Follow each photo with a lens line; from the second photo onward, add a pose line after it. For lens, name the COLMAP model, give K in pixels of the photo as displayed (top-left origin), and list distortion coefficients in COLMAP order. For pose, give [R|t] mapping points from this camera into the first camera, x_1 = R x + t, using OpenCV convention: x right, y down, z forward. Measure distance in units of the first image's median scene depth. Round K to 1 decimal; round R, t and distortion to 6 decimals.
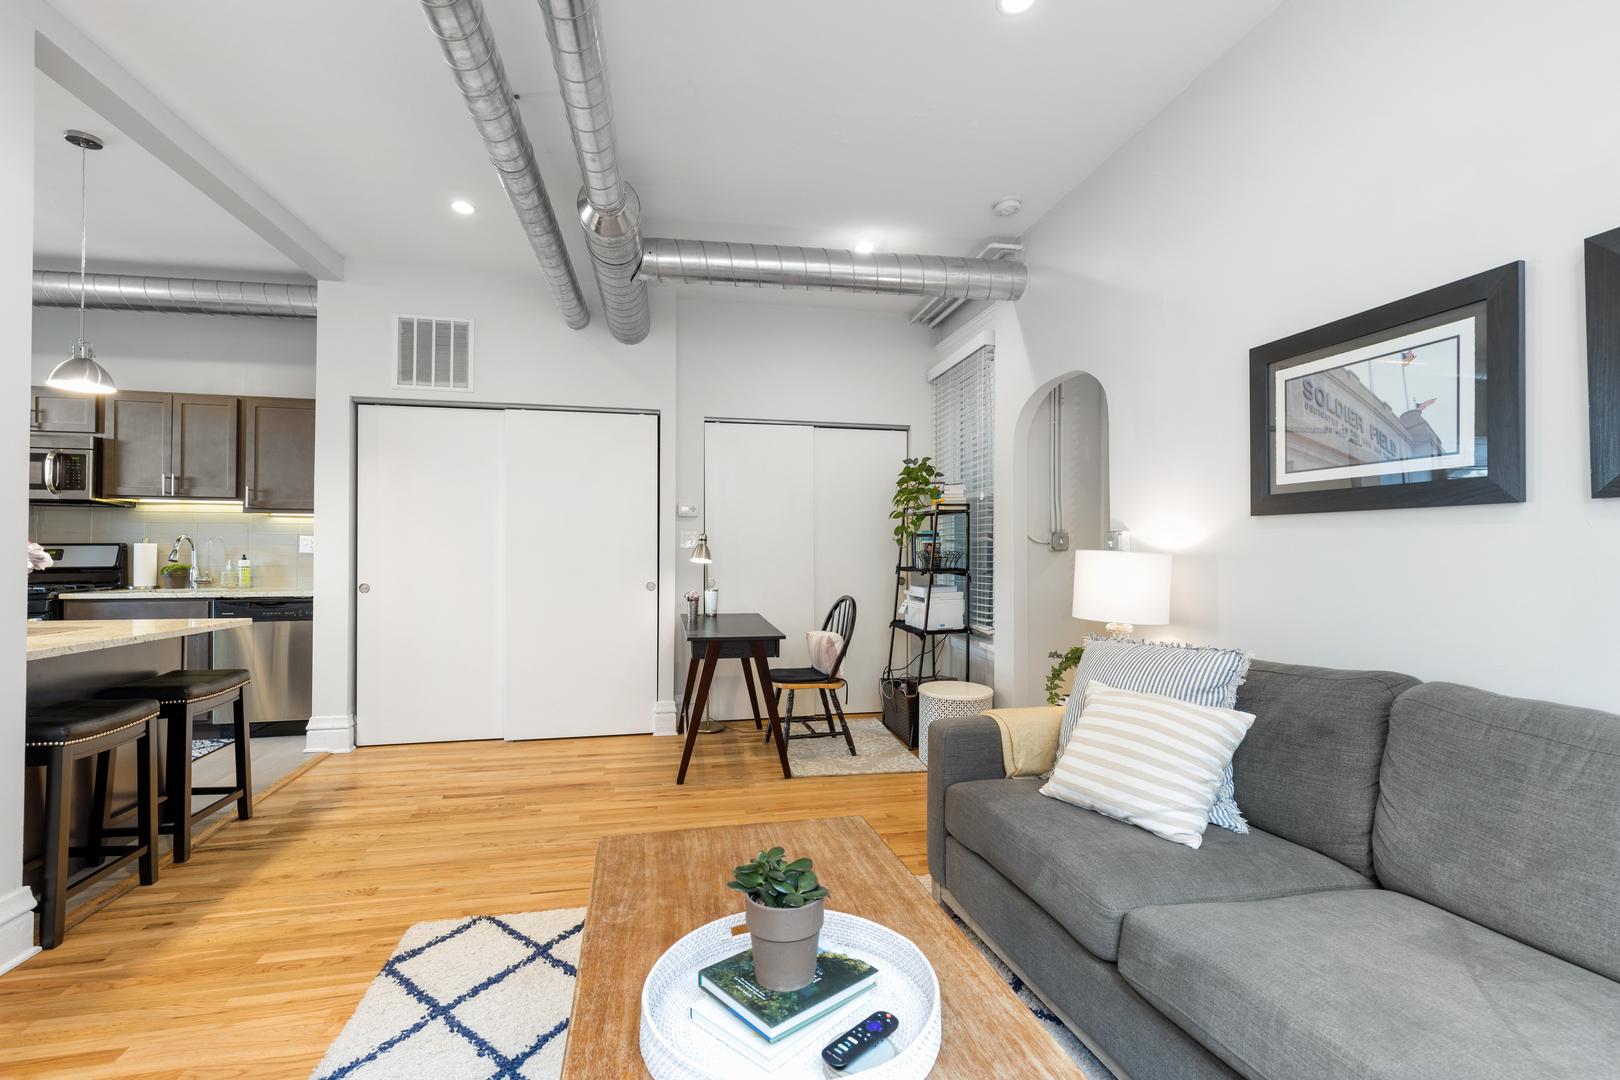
lens RADIAL K [[735.8, 0, 809.6], [0, 735.8, 534.5], [0, 0, 1]] dist [0.012536, 0.001159]
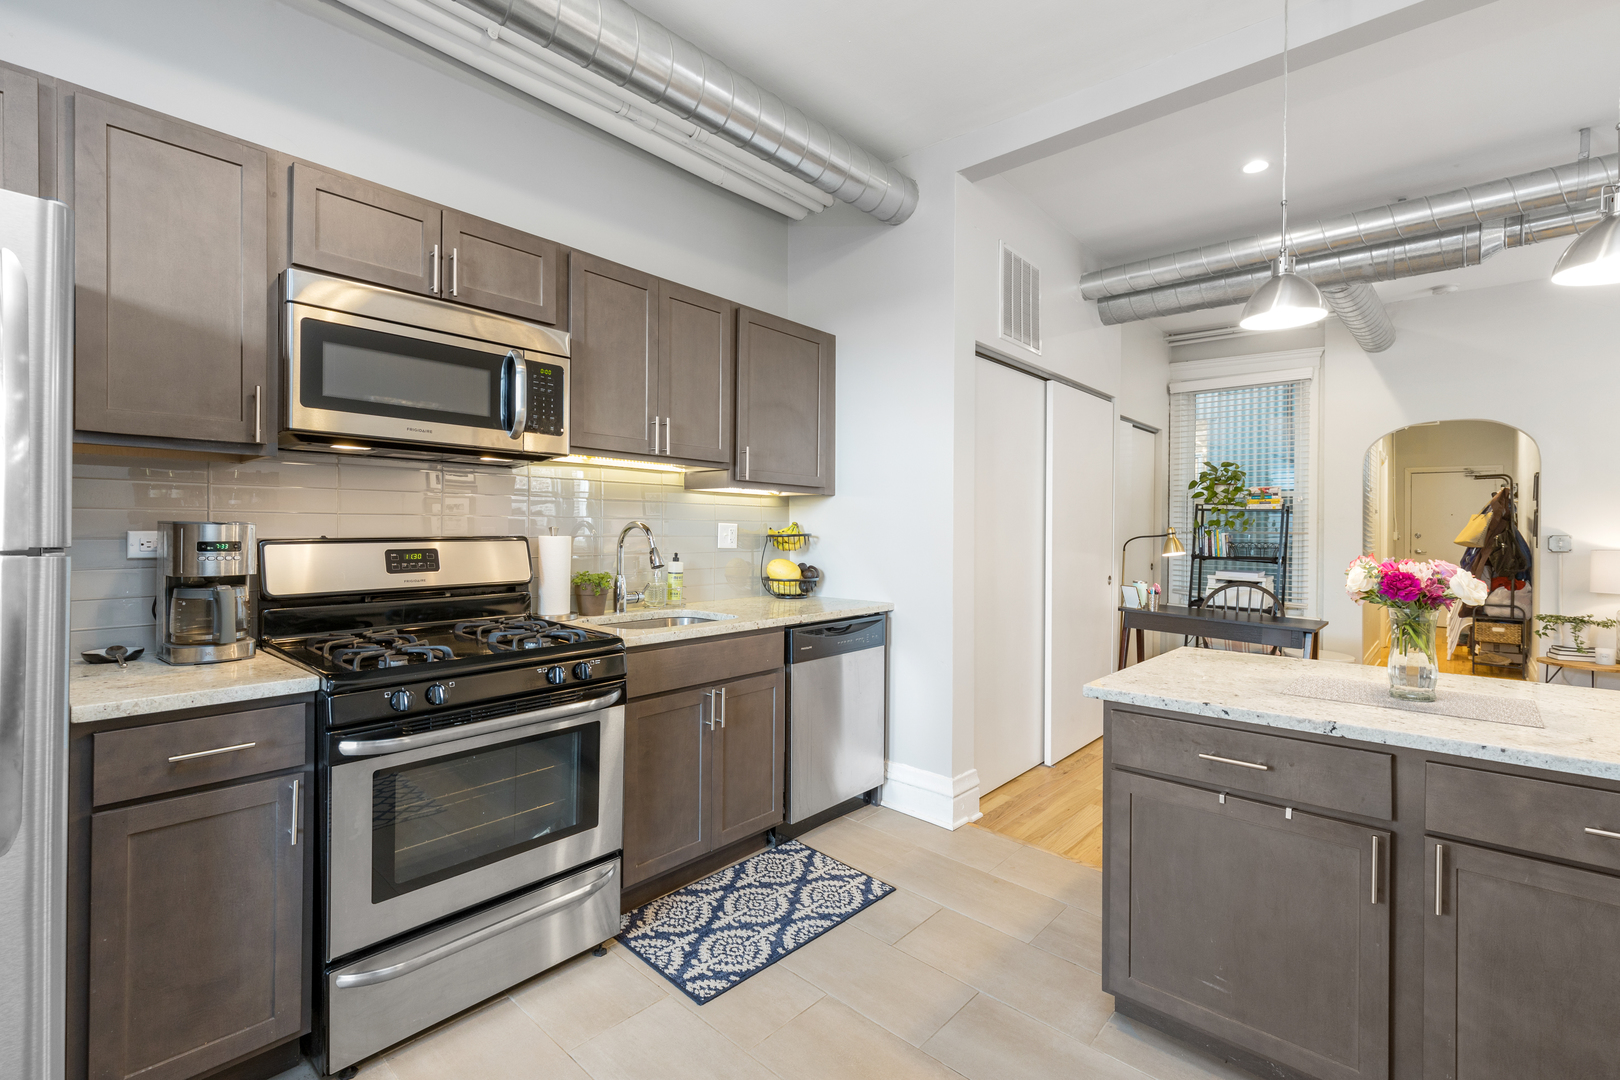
lens RADIAL K [[735.8, 0, 806.0], [0, 735.8, 535.3], [0, 0, 1]] dist [0.012536, 0.001159]
pose [[0.802694, 0.000244, 0.596391, -2.240066], [-0.023228, 0.999254, 0.030853, -0.020454], [-0.595938, -0.038619, 0.802101, 0.943457]]
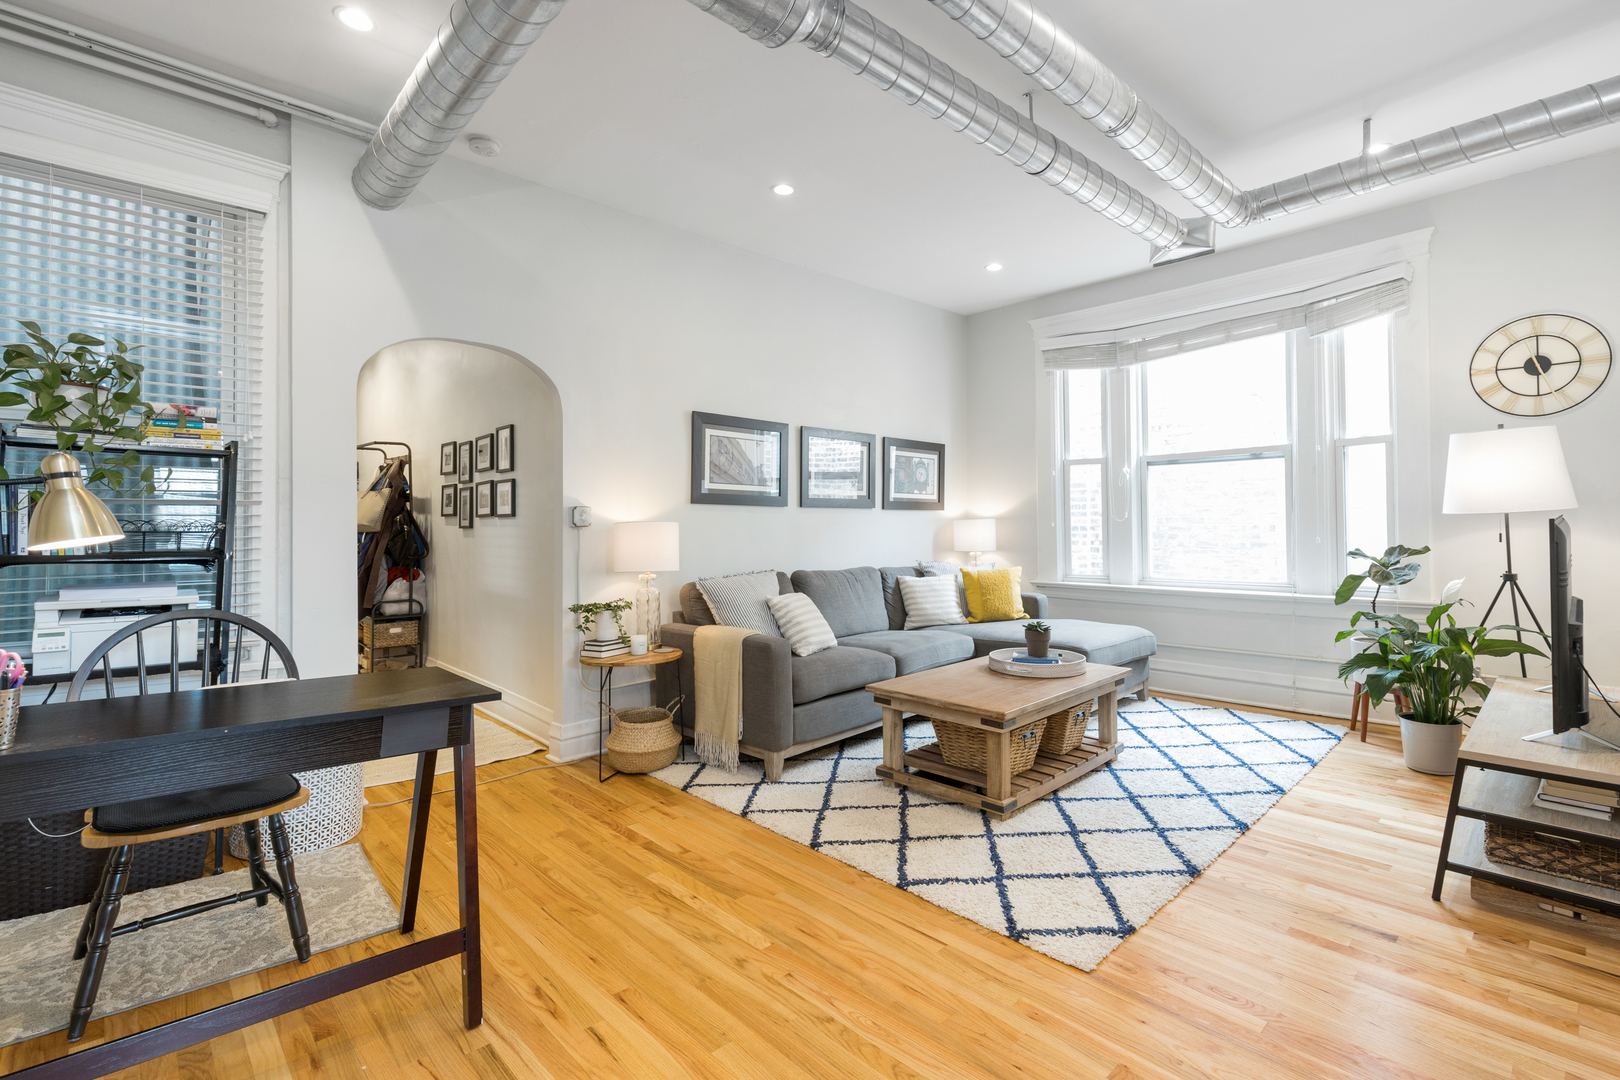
lens RADIAL K [[735.8, 0, 807.9], [0, 735.8, 523.0], [0, 0, 1]] dist [0.012536, 0.001159]
pose [[-0.519038, 0.010850, 0.854682, -1.108849], [-0.013865, 0.999681, -0.021111, 0.056497], [-0.854639, -0.022808, -0.518722, 1.744043]]
